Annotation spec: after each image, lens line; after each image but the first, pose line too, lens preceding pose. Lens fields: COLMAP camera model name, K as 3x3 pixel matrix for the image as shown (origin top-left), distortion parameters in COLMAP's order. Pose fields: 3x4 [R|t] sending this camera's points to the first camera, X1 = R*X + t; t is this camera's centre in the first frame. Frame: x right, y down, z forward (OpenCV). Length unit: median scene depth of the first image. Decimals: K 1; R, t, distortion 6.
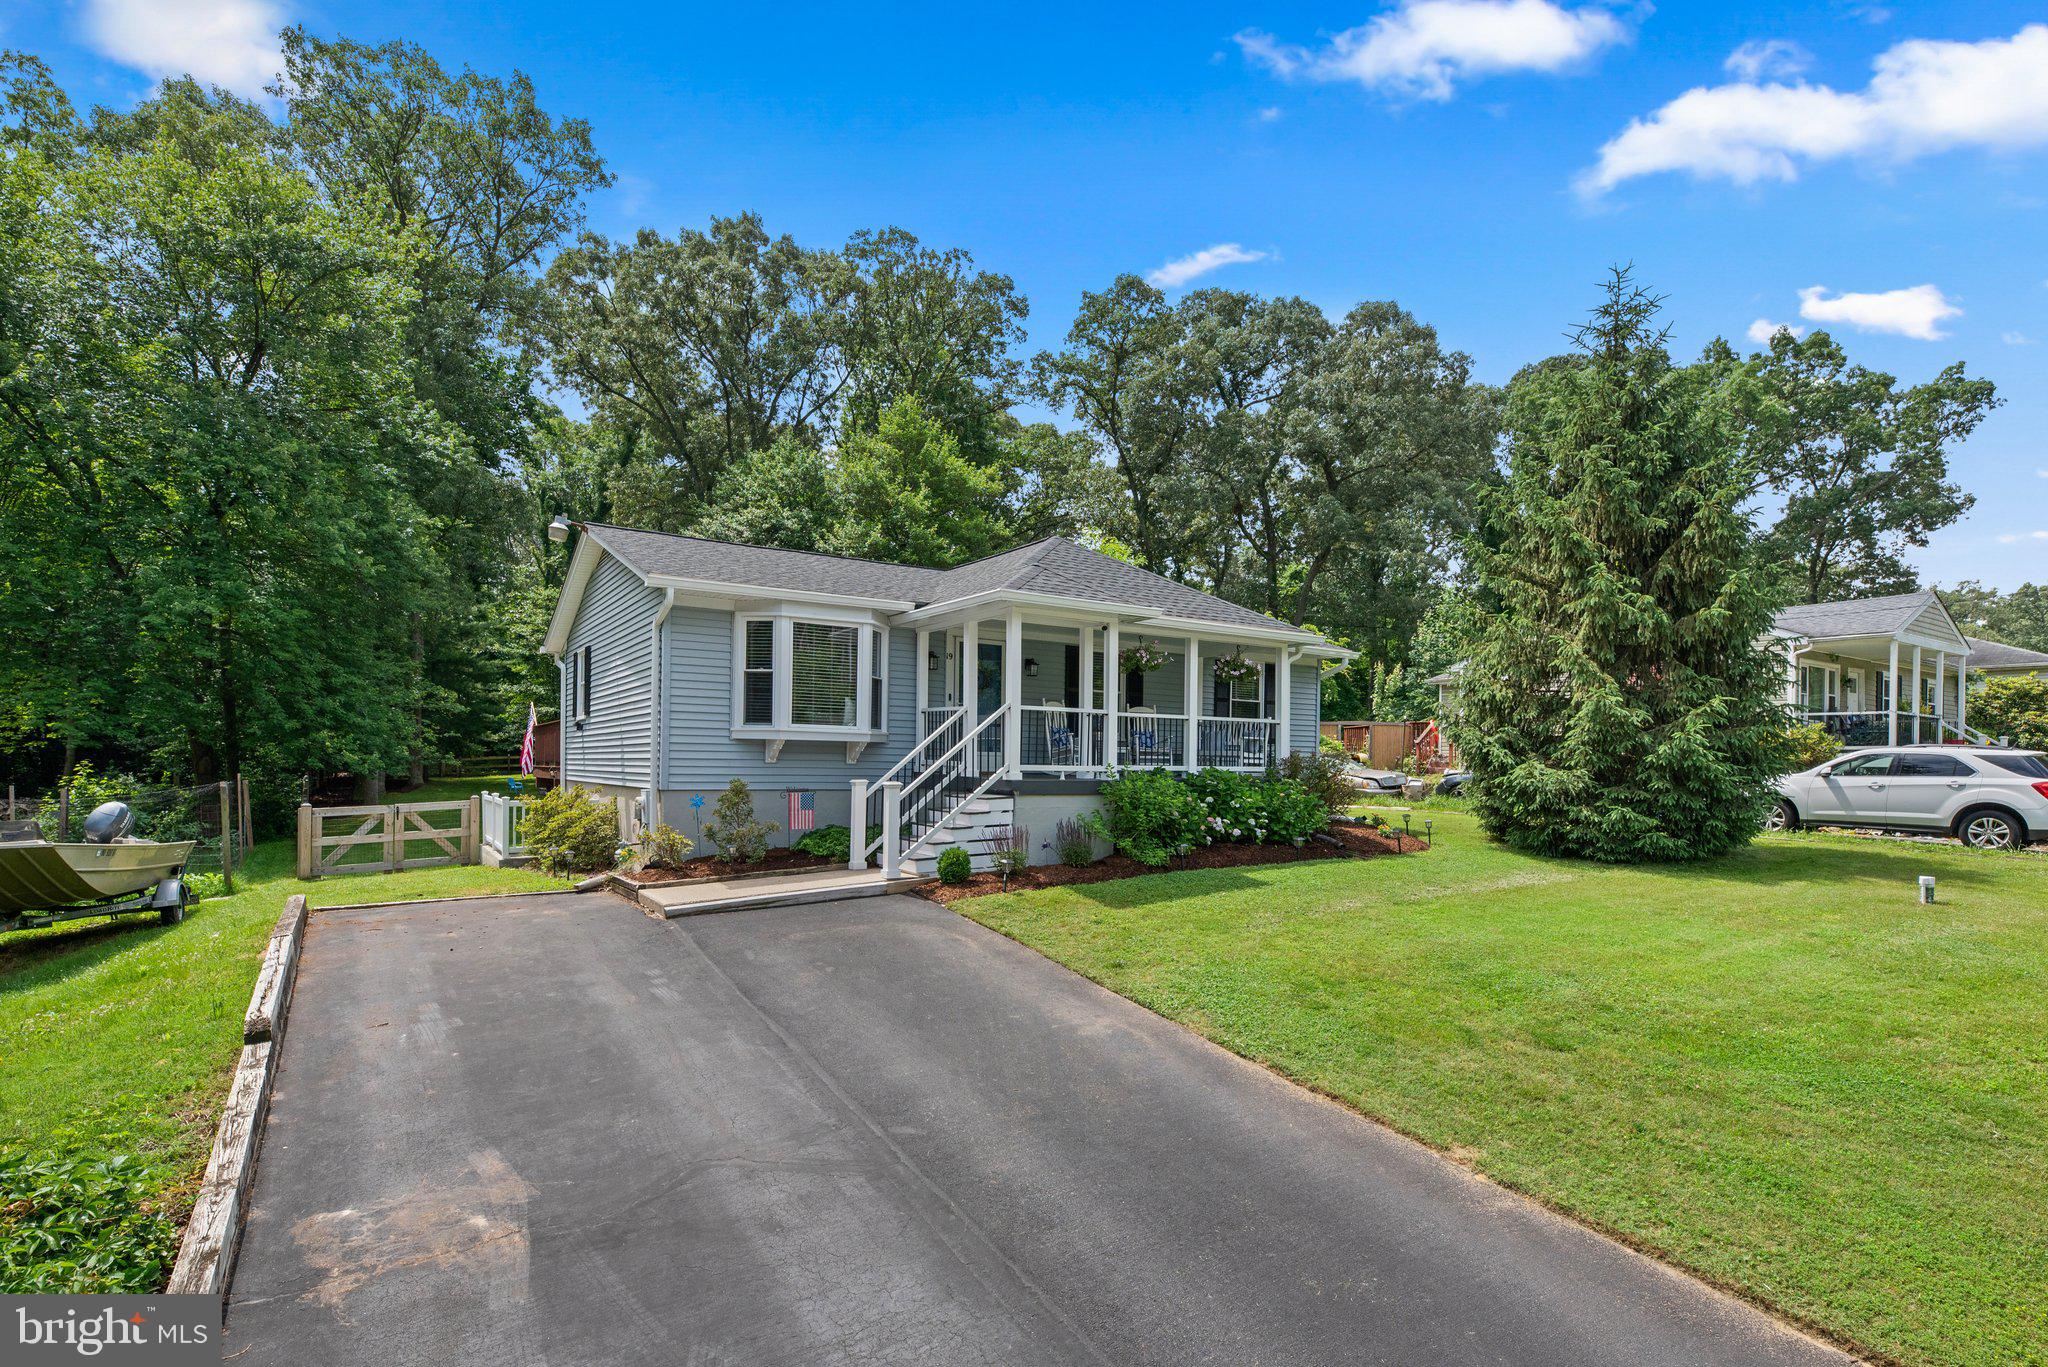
lens RADIAL K [[1000.7, 0, 1026.4], [0, 1000.7, 748.6], [0, 0, 1]] dist [-0.000755, -0.000052]
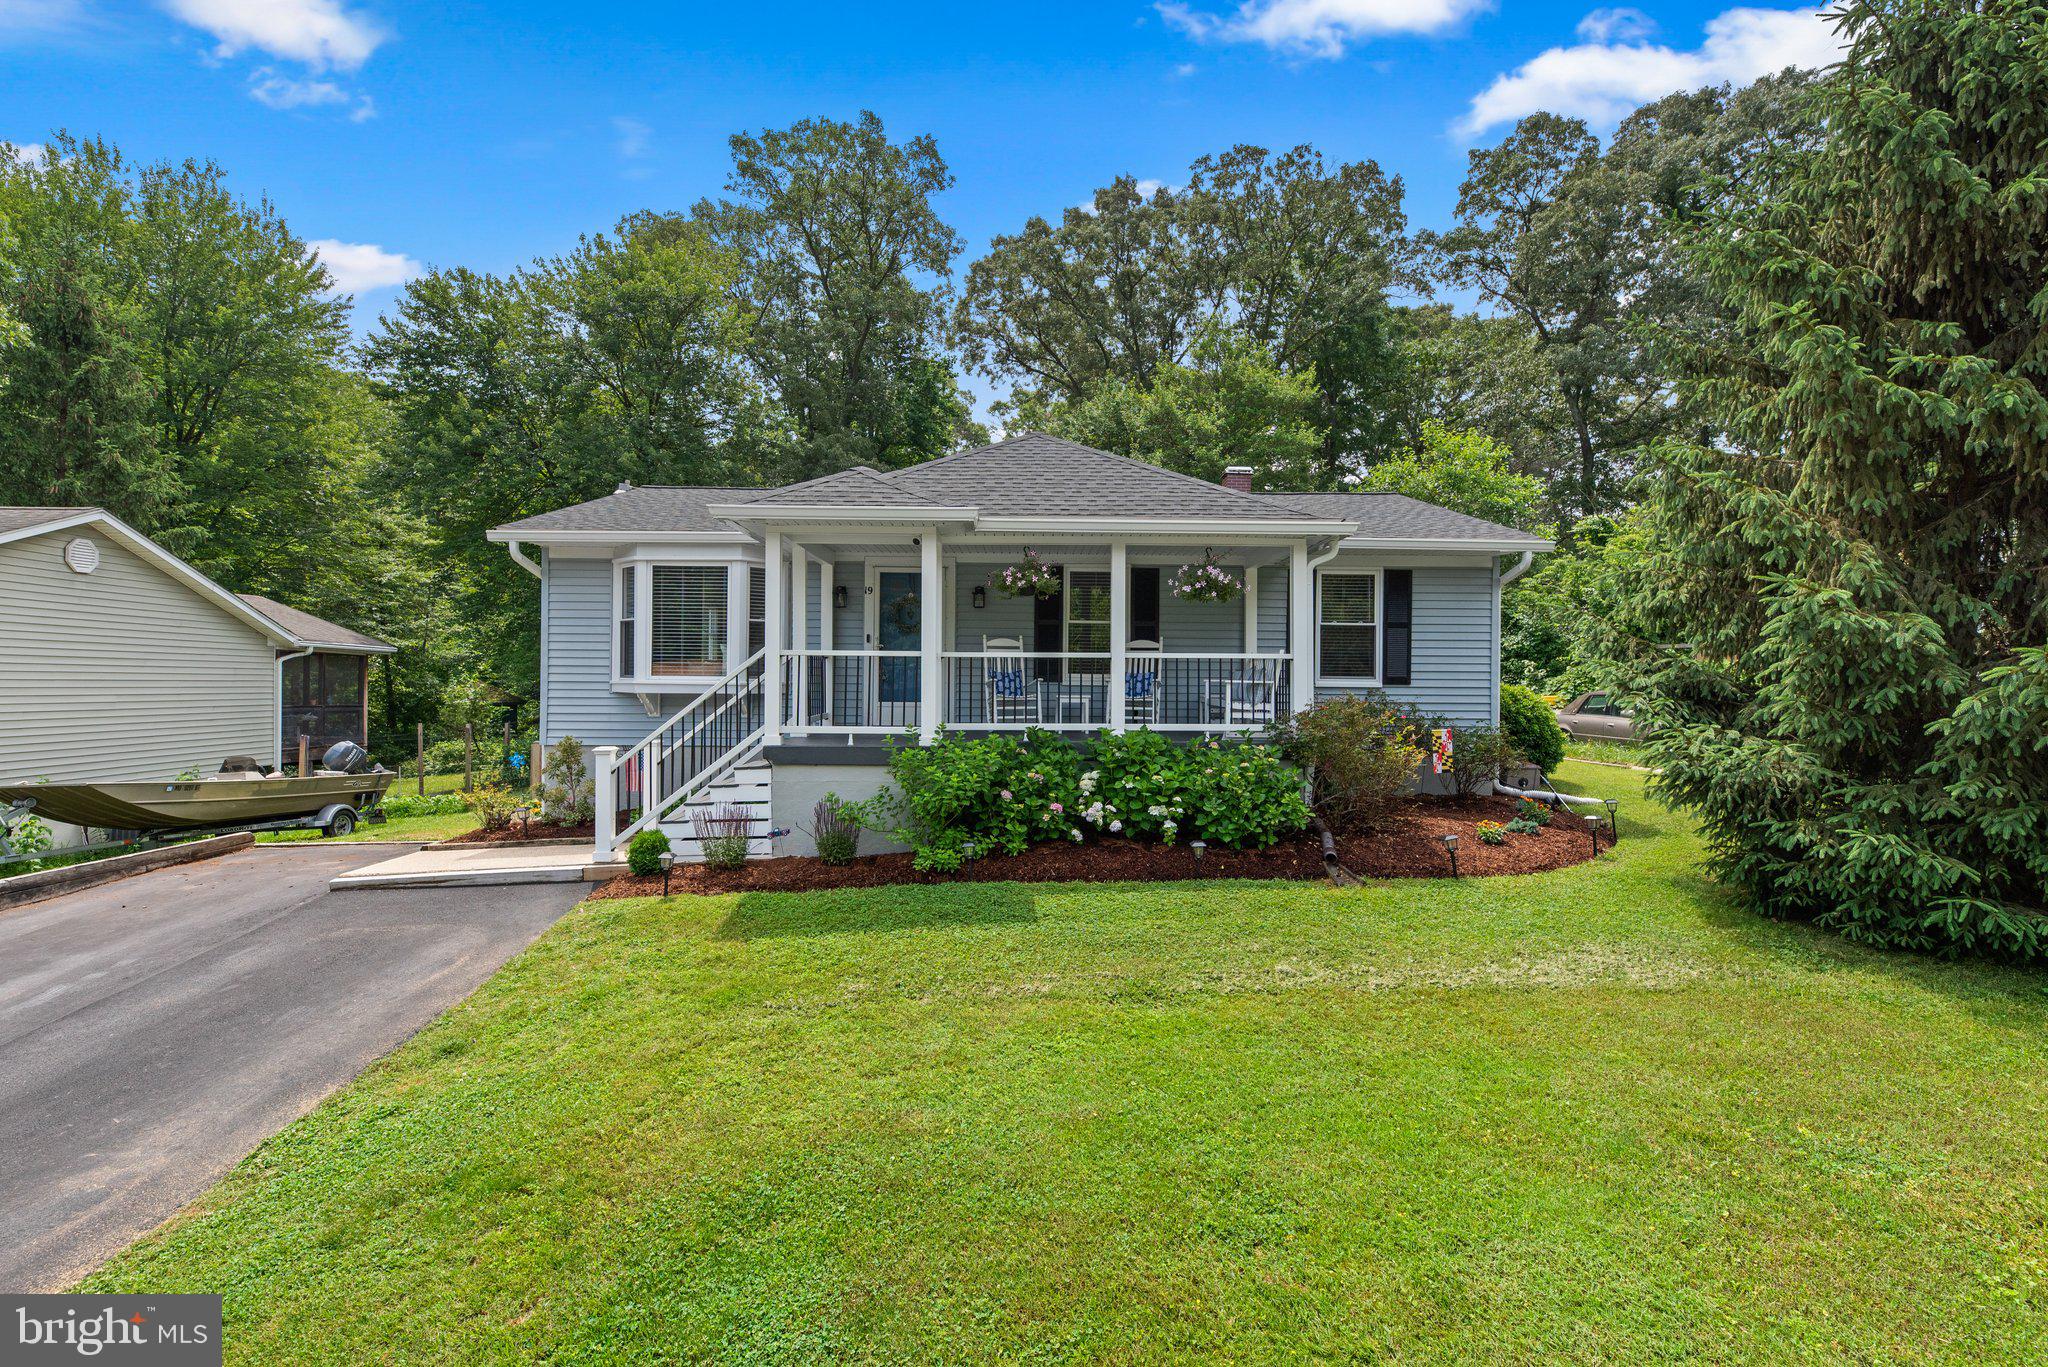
lens RADIAL K [[913.0, 0, 1022.4], [0, 913.0, 670.9], [0, 0, 1]] dist [0.000175, -0.000111]
pose [[0.851115, -0.016902, -0.524707, 0.487916], [0.014015, 0.999857, -0.009475, -0.015932], [0.524792, 0.000710, 0.851230, 0.450420]]
